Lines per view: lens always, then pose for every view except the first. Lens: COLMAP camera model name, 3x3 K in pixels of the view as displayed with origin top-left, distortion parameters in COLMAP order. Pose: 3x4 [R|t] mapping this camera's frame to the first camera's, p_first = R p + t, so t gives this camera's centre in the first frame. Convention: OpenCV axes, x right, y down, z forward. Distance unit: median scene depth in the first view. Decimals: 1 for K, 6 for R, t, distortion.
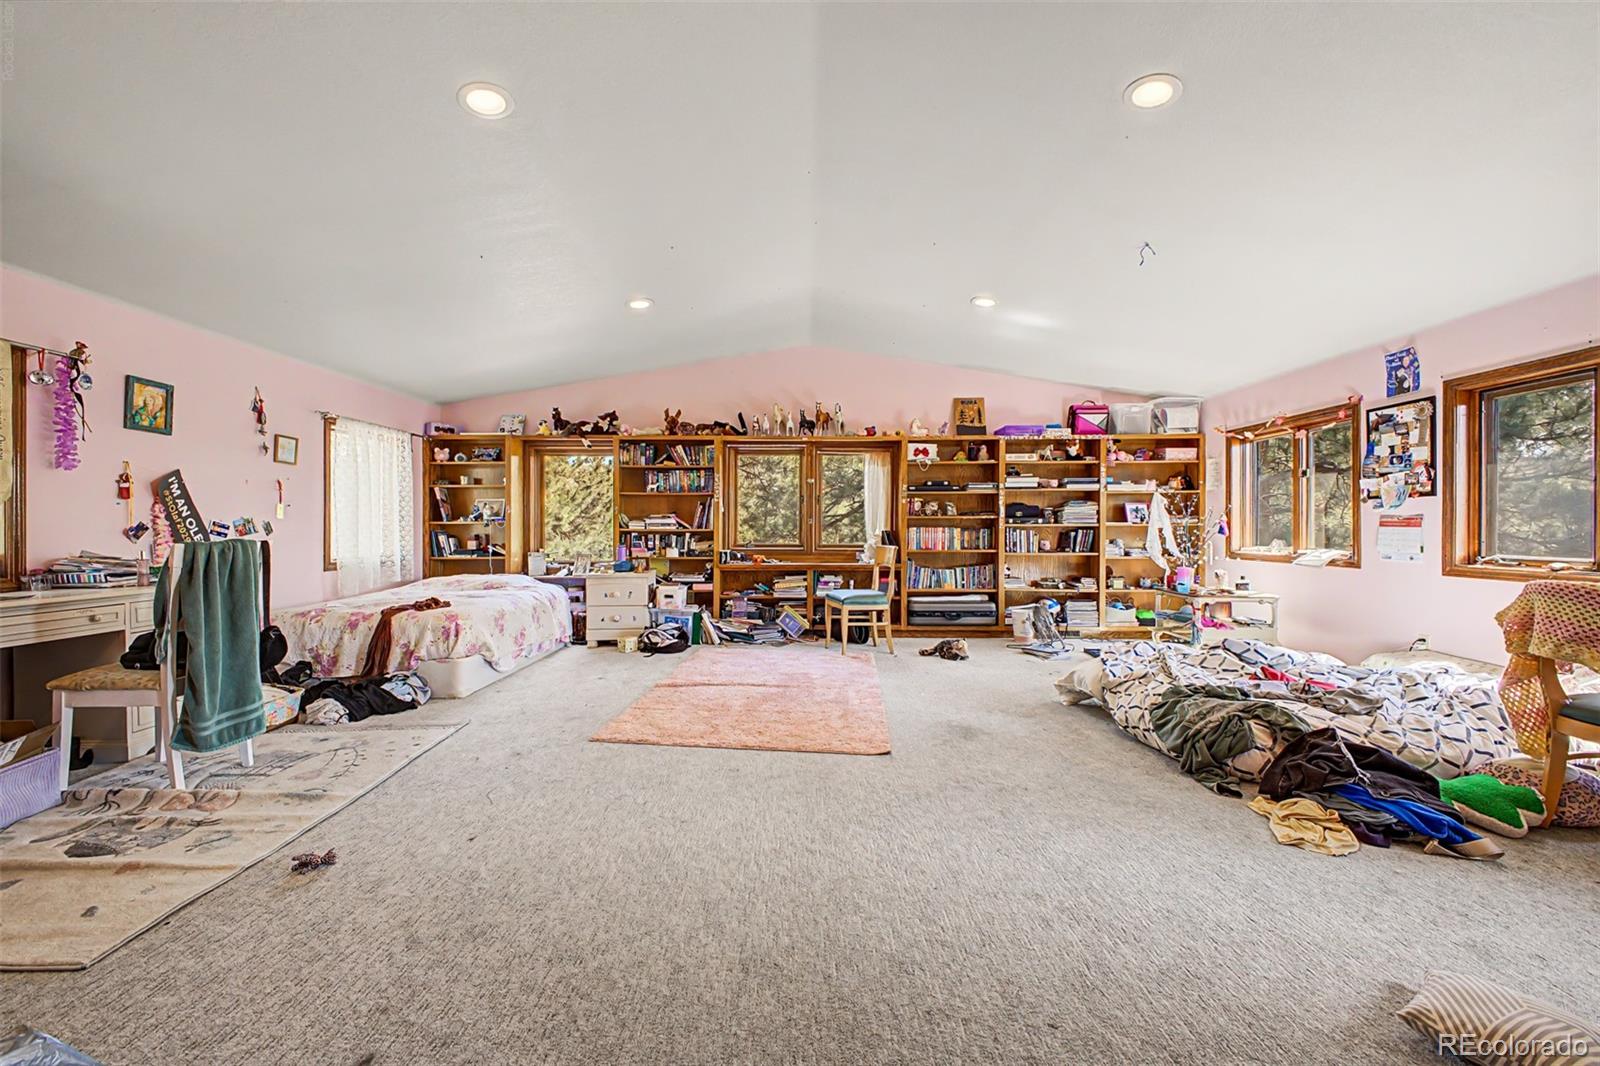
lens RADIAL K [[626.8, 0, 801.0], [0, 626.8, 528.8], [0, 0, 1]] dist [0.021906, -0.002011]
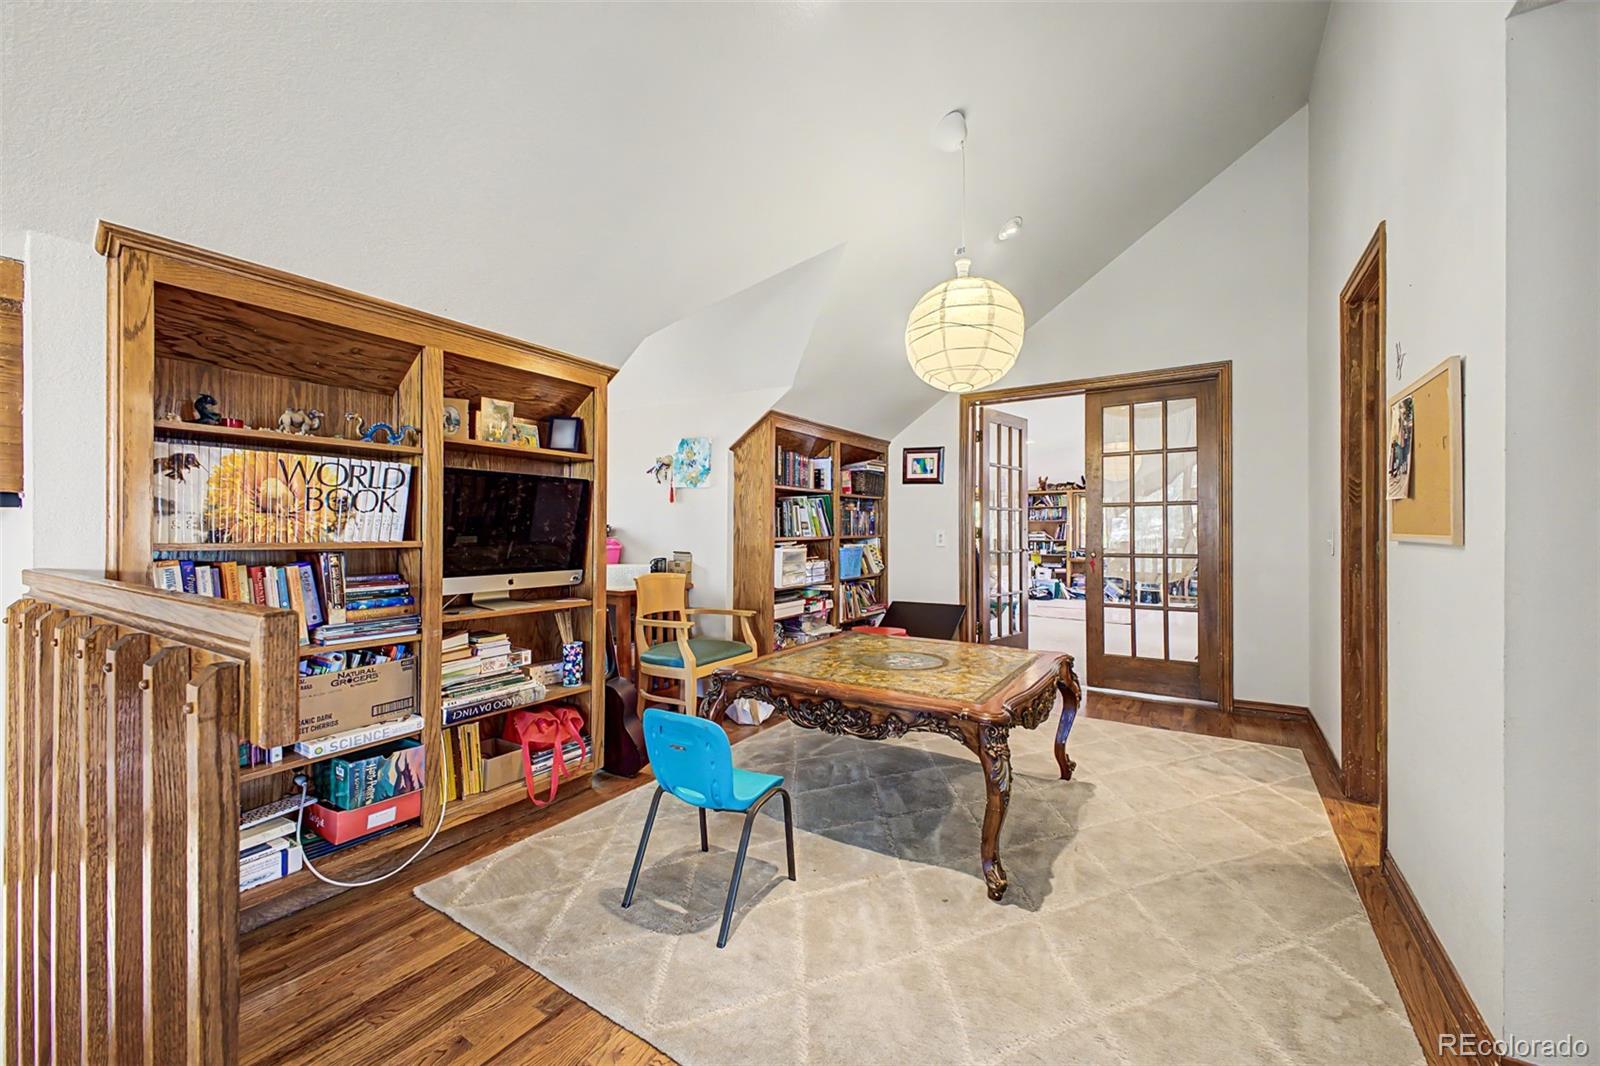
lens RADIAL K [[626.8, 0, 797.1], [0, 626.8, 534.2], [0, 0, 1]] dist [0.021906, -0.002011]
pose [[0.846746, -0.002522, -0.531991, 0.182239], [0.001227, 0.999995, -0.002788, -0.011441], [0.531996, 0.001708, 0.846745, -1.039699]]
